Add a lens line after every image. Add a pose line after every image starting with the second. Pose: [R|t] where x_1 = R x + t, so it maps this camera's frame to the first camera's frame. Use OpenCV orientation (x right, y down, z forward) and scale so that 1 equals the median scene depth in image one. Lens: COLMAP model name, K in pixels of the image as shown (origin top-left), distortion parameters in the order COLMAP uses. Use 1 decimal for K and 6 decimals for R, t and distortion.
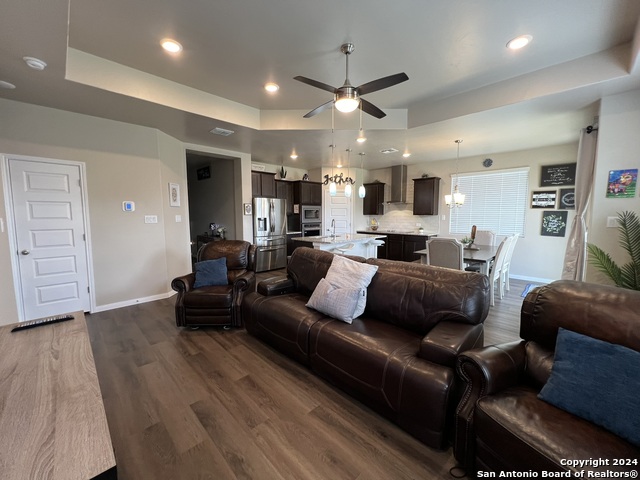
lens RADIAL K [[257.1, 0, 319.7], [0, 257.1, 238.3], [0, 0, 1]] dist [-0.000314, 0.000009]
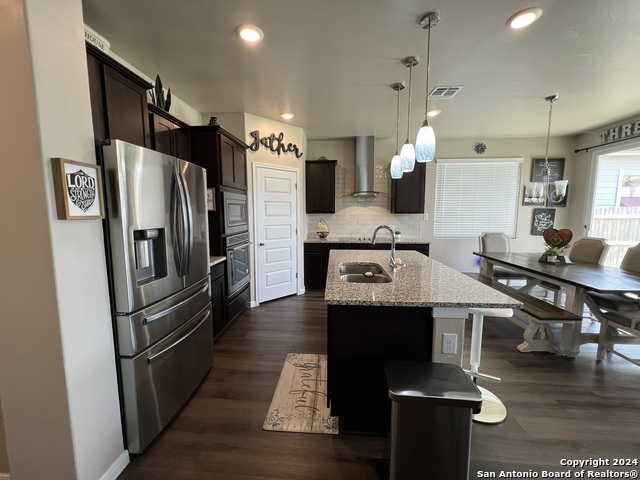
lens RADIAL K [[257.1, 0, 319.8], [0, 257.1, 238.9], [0, 0, 1]] dist [-0.000314, 0.000009]
pose [[0.751138, -0.071184, 0.656296, -0.217143], [0.063808, 0.997343, 0.035145, -0.056398], [-0.657054, 0.015478, 0.753685, 0.579865]]
